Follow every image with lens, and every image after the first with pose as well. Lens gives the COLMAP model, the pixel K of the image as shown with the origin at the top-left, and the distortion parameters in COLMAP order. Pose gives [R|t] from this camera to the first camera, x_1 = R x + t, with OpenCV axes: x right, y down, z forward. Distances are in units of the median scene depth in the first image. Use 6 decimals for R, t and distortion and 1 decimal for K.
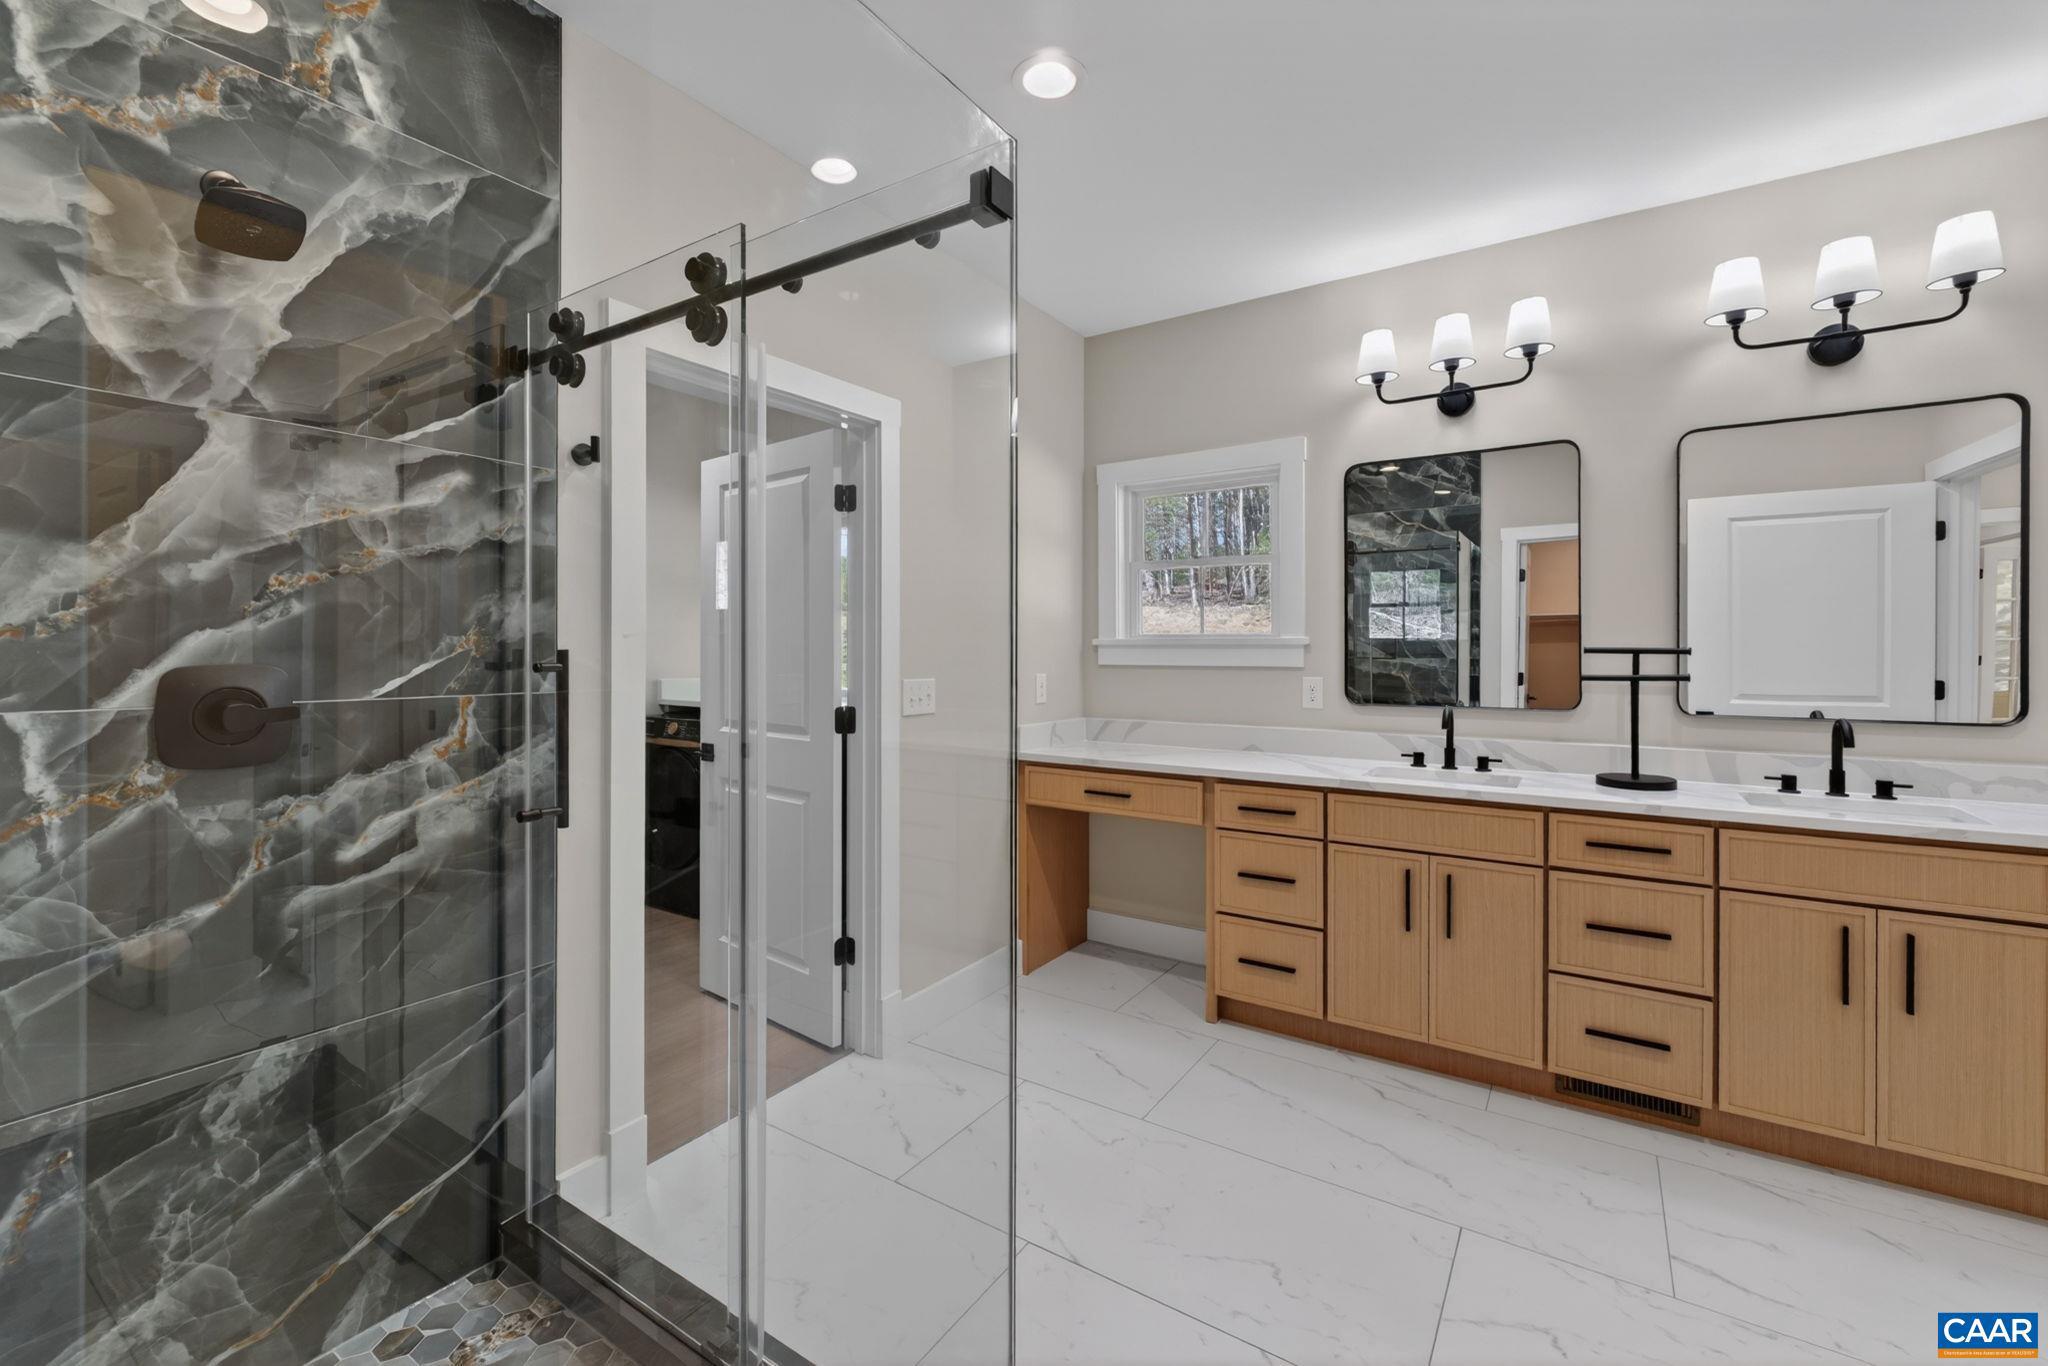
lens RADIAL K [[872.7, 0, 1027.7], [0, 872.7, 642.0], [0, 0, 1]] dist [0.002912, -0.001809]
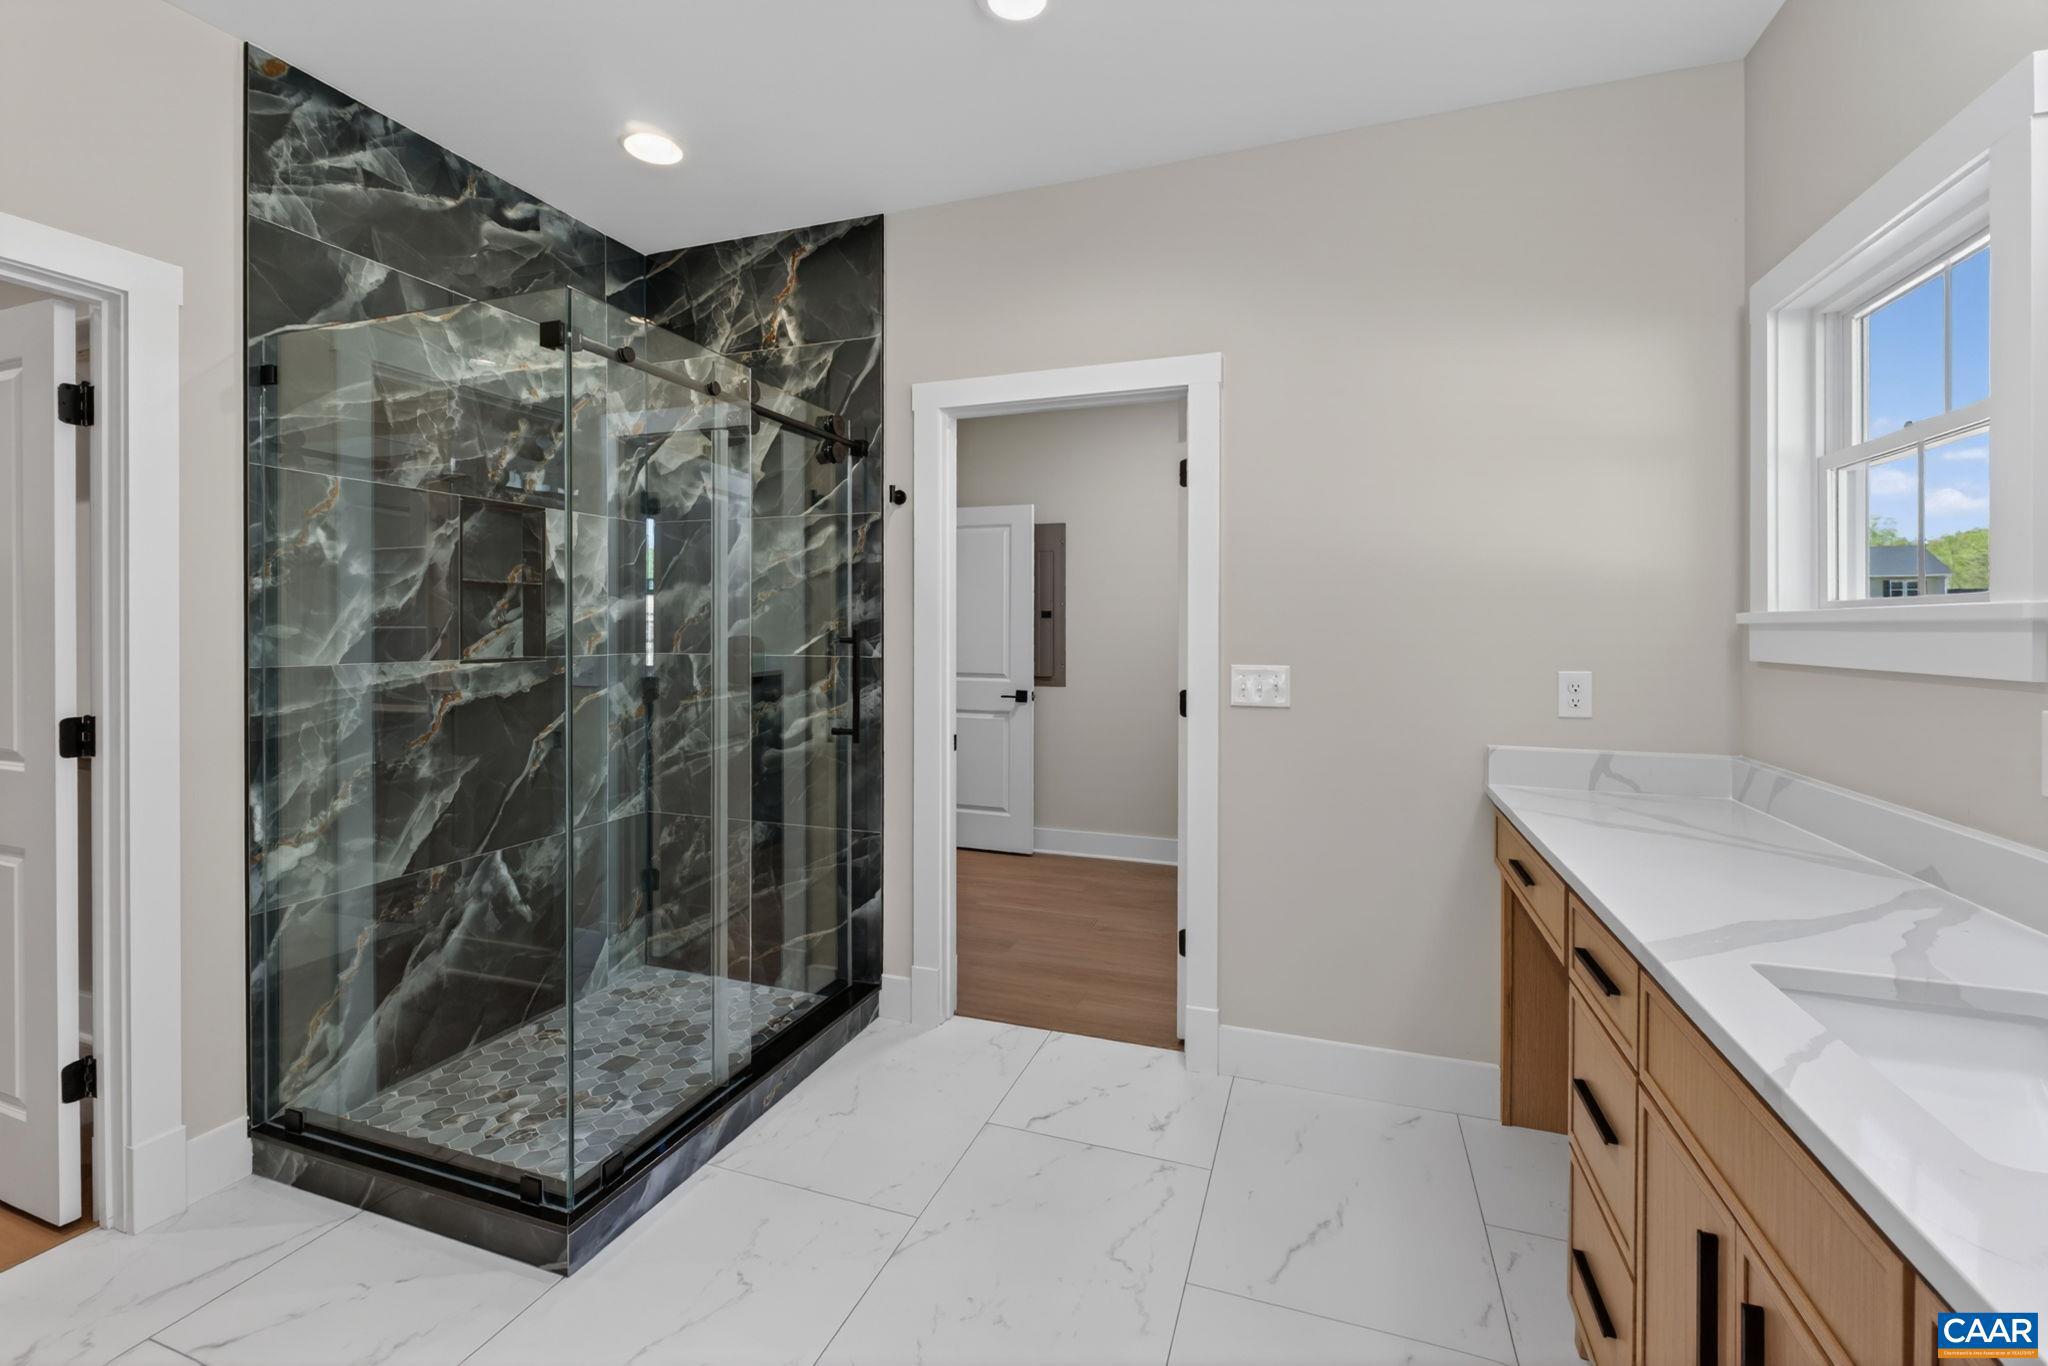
lens RADIAL K [[872.7, 0, 1021.3], [0, 872.7, 636.1], [0, 0, 1]] dist [0.002912, -0.001809]
pose [[0.227564, 0.008819, -0.973723, 1.156137], [0.003920, 0.999943, 0.009973, 0.006624], [0.973755, -0.006087, 0.227517, 1.018846]]
